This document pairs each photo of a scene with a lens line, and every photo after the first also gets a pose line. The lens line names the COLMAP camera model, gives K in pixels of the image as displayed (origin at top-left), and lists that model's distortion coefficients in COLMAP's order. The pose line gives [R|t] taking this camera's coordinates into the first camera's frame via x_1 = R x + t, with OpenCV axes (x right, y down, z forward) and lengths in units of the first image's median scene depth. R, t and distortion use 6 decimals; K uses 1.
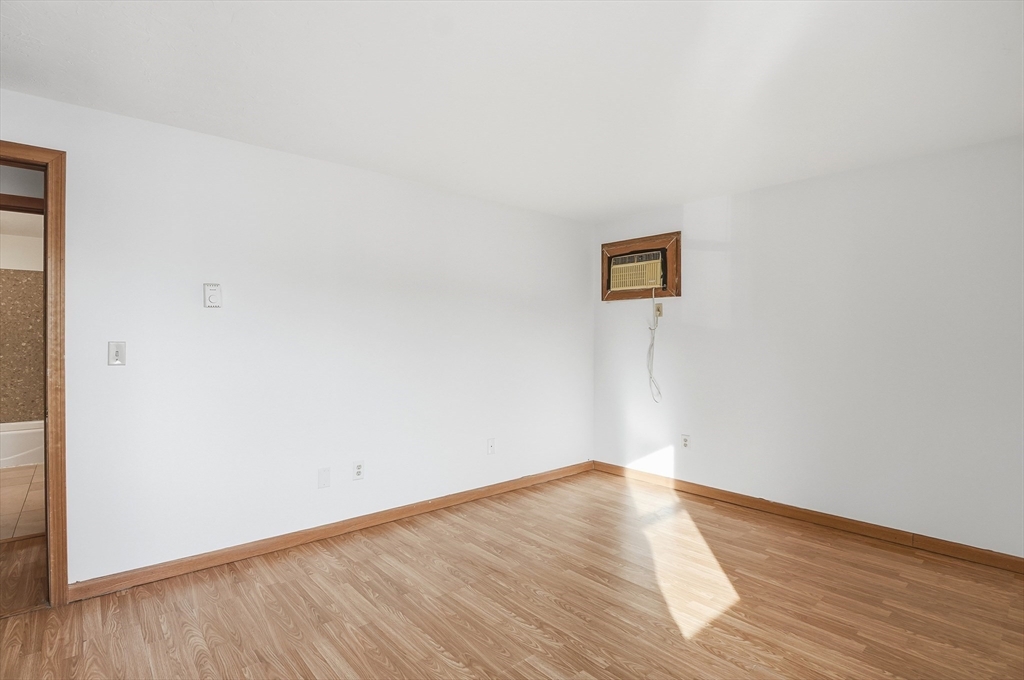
lens RADIAL K [[504.7, 0, 508.7], [0, 504.7, 334.9], [0, 0, 1]] dist [-0.025762, -0.001183]
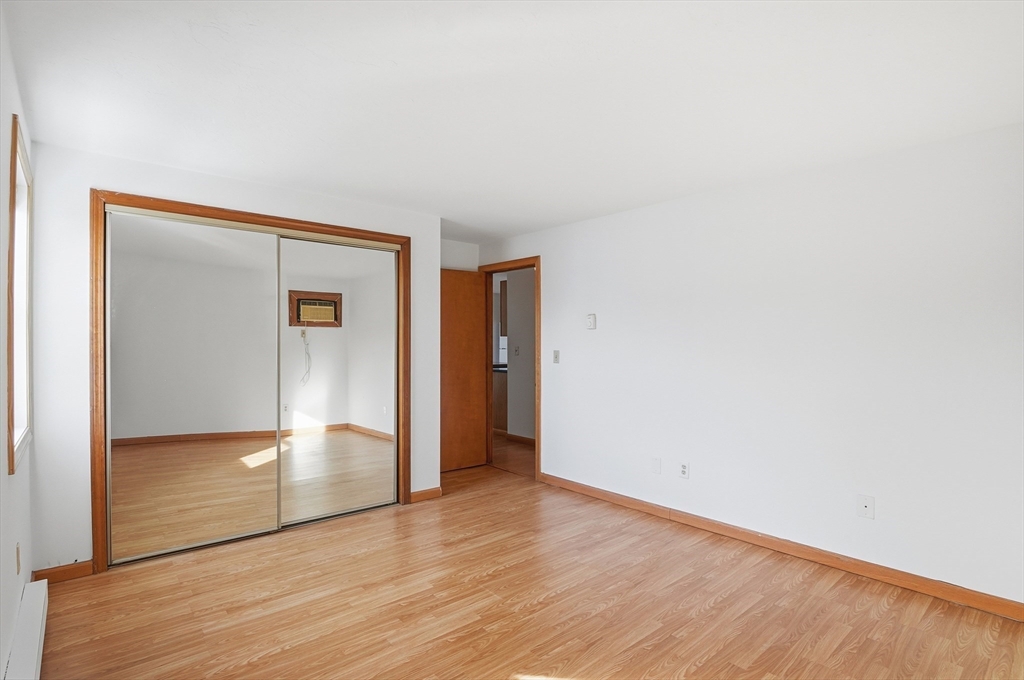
lens RADIAL K [[504.7, 0, 508.7], [0, 504.7, 334.9], [0, 0, 1]] dist [-0.025762, -0.001183]
pose [[-0.003978, -0.019750, -0.999797, 0.810329], [-0.000193, 0.999805, -0.019749, -0.004336], [0.999992, 0.000115, -0.003981, 0.618583]]
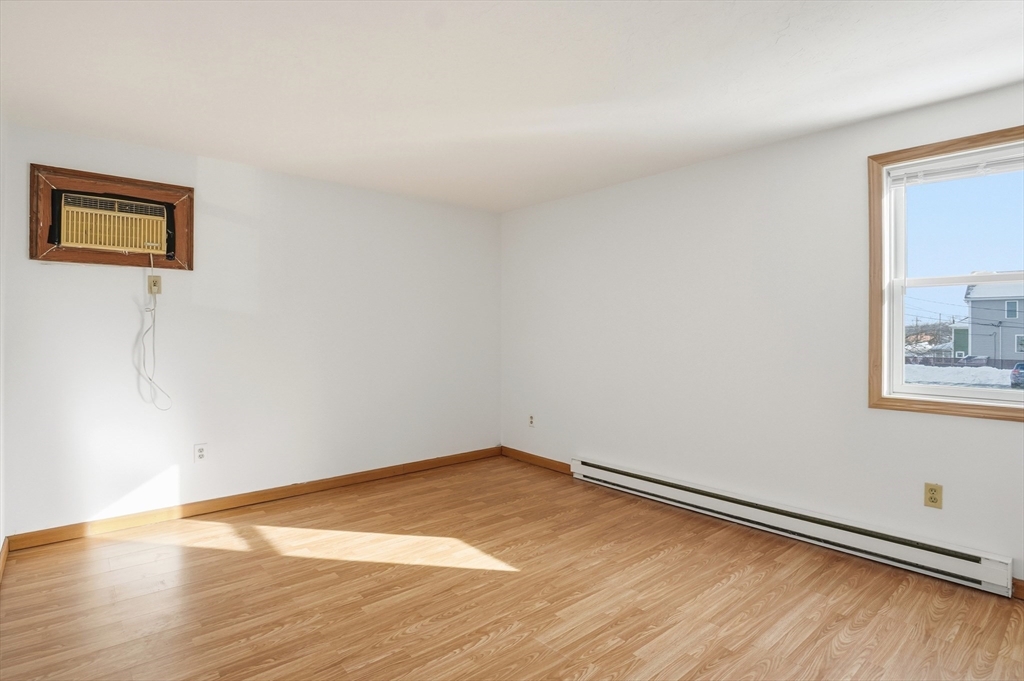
lens RADIAL K [[504.7, 0, 508.7], [0, 504.7, 335.4], [0, 0, 1]] dist [-0.025762, -0.001183]
pose [[0.011622, -0.008395, 0.999897, -0.557953], [-0.005701, 0.999948, 0.008462, 0.019746], [-0.999916, -0.005799, 0.011574, 0.630830]]
